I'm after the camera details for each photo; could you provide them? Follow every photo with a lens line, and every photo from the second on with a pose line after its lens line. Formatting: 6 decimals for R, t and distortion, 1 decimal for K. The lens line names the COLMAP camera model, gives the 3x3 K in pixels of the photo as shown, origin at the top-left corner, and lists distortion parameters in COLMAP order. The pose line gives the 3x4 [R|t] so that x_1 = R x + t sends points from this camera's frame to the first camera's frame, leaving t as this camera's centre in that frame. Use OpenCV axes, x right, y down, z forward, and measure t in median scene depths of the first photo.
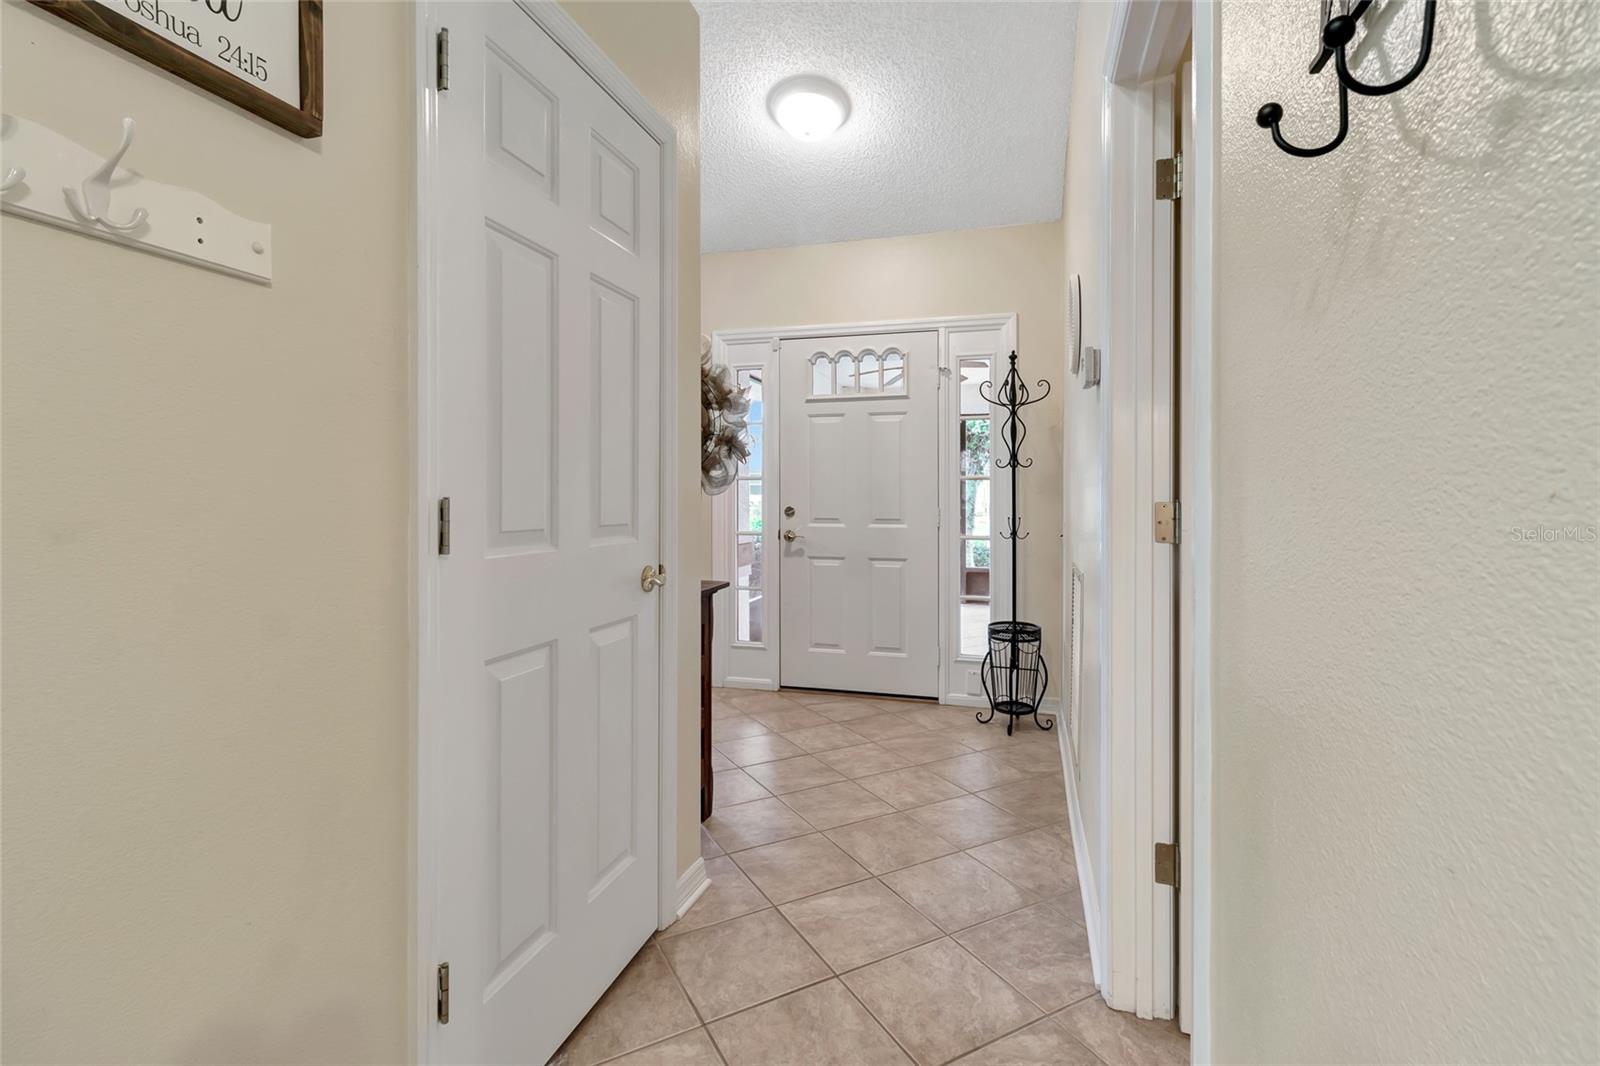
lens RADIAL K [[740.8, 0, 795.2], [0, 740.8, 492.7], [0, 0, 1]] dist [0.000448, -0.000111]
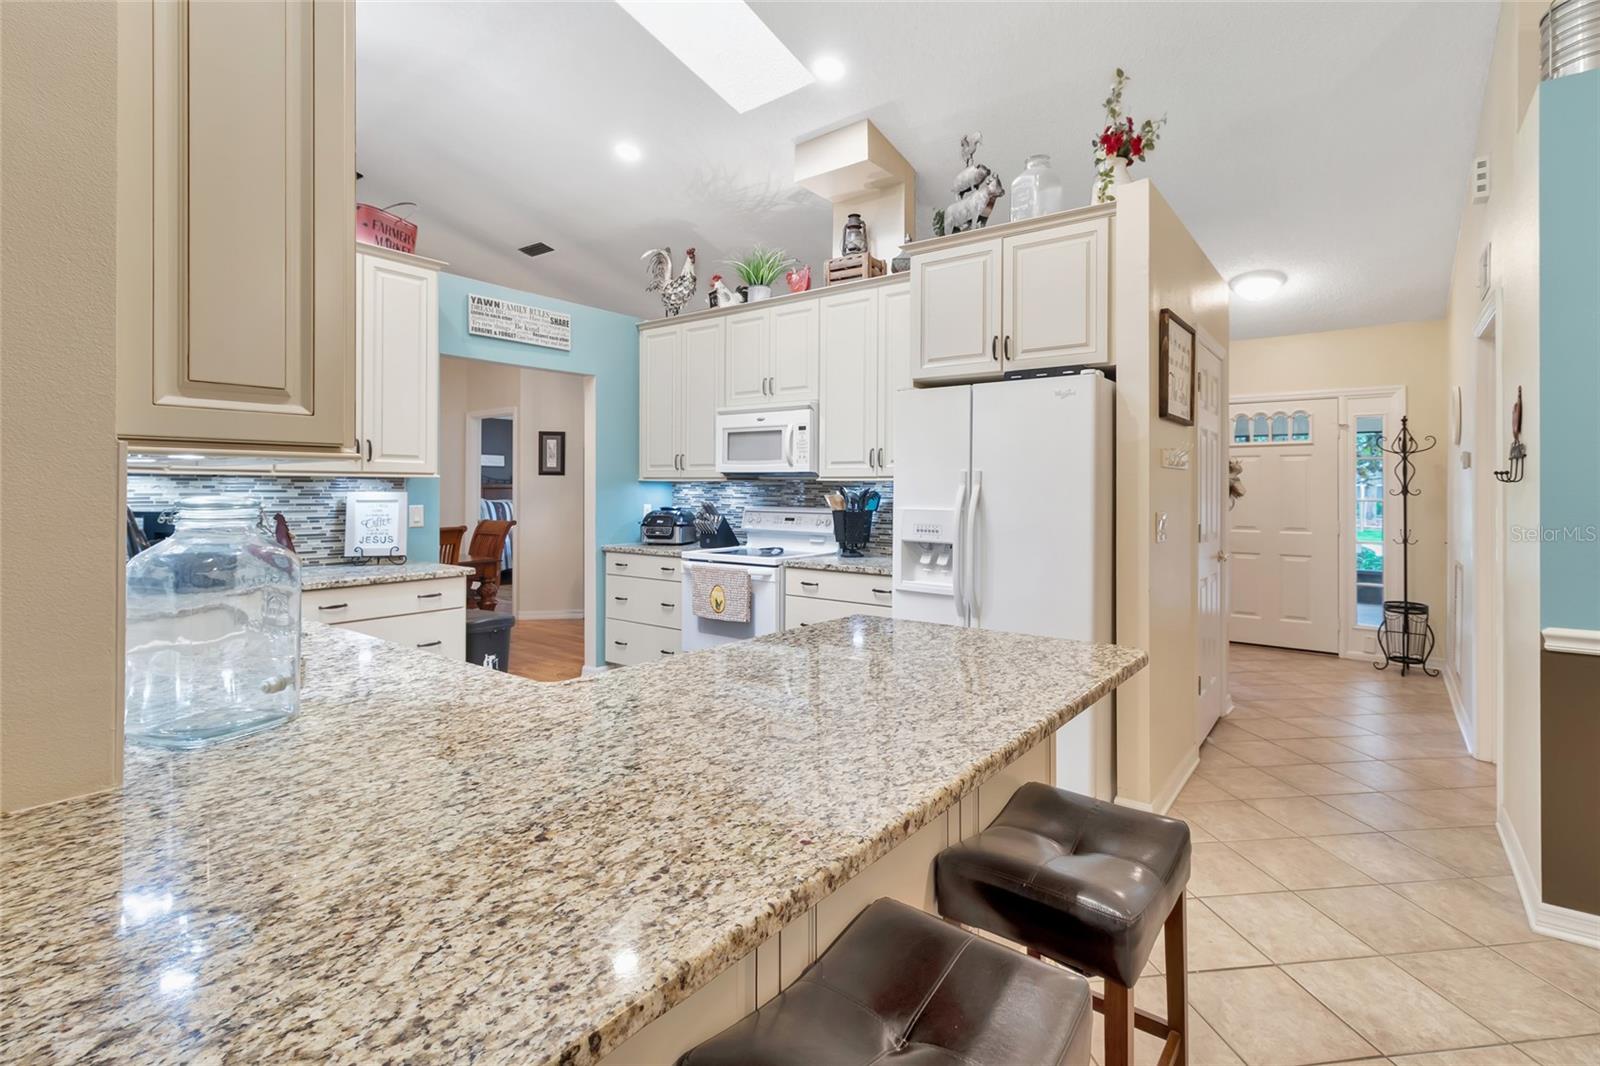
lens RADIAL K [[740.8, 0, 808.3], [0, 740.8, 481.0], [0, 0, 1]] dist [0.000448, -0.000111]
pose [[0.934301, -0.000082, -0.356486, -0.284612], [-0.003068, 0.999961, -0.008271, -0.046570], [0.356473, 0.008821, 0.934264, -0.788589]]
